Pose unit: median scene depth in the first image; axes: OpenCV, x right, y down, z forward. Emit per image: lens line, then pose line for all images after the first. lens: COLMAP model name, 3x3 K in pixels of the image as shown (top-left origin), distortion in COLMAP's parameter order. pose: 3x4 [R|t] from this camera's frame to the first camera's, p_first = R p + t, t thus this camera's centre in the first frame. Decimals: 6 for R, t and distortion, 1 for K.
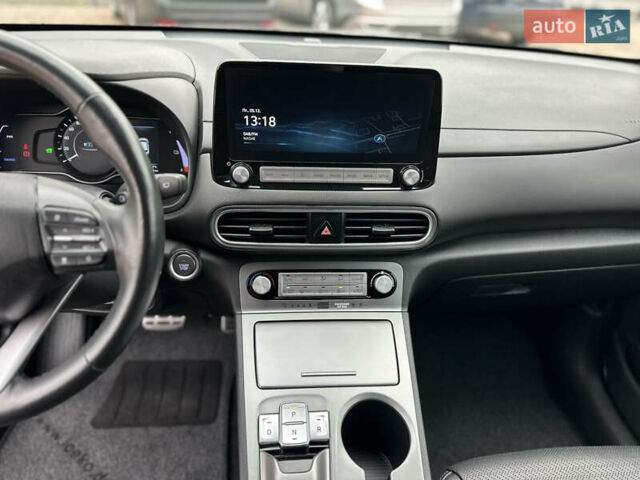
lens RADIAL K [[452.8, 0, 320.0], [0, 452.8, 240.0], [0, 0, 1]] dist [0.094282, -0.148852]
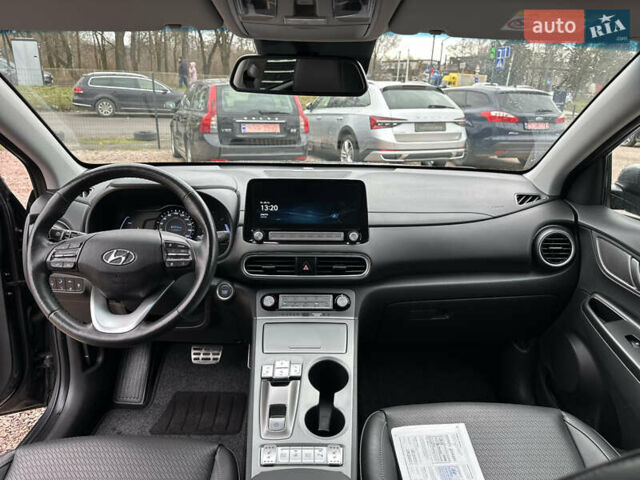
lens RADIAL K [[448.7, 0, 322.5], [0, 448.7, 238.7], [0, 0, 1]] dist [0.102047, -0.164905]
pose [[0.997231, -0.018840, -0.071933, 0.214996], [-0.000230, 0.966585, -0.256346, 0.333680], [0.074359, 0.255653, 0.963905, -0.726340]]
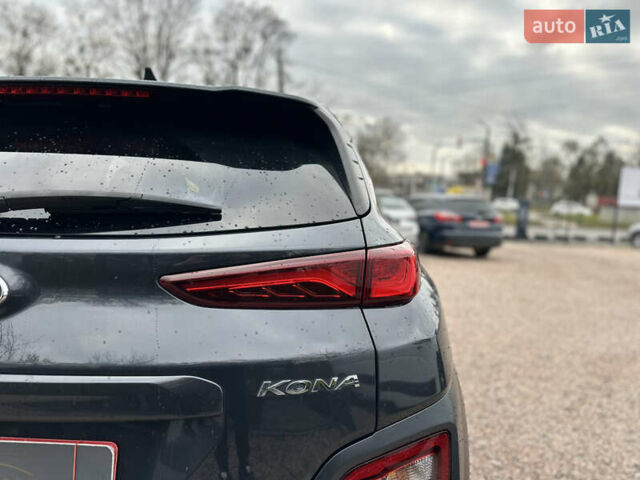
lens RADIAL K [[451.2, 0, 316.5], [0, 451.2, 249.0], [0, 0, 1]] dist [0.008217, -0.006303]
pose [[0.993964, -0.015688, -0.108575, 1.538791], [-0.035082, 0.892295, -0.450087, 2.548605], [0.103942, 0.451180, 0.886359, -3.666636]]
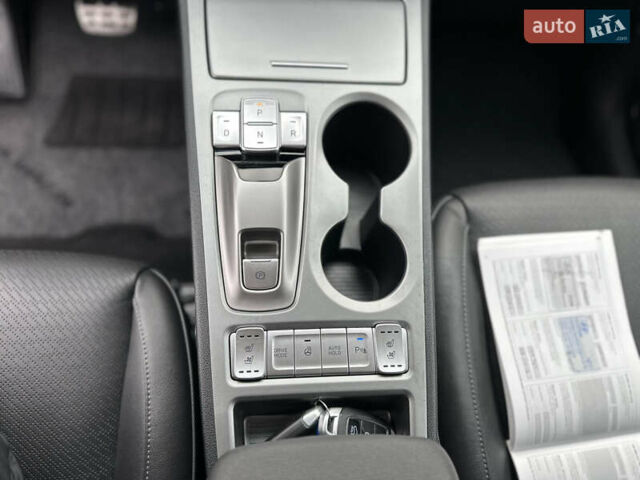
lens RADIAL K [[452.8, 0, 320.0], [0, 452.8, 240.0], [0, 0, 1]] dist [0.094282, -0.148852]
pose [[0.998635, 0.041797, 0.031329, 0.023543], [-0.051810, 0.868973, 0.492140, 0.177493], [-0.006654, -0.493091, 0.869952, 0.238753]]
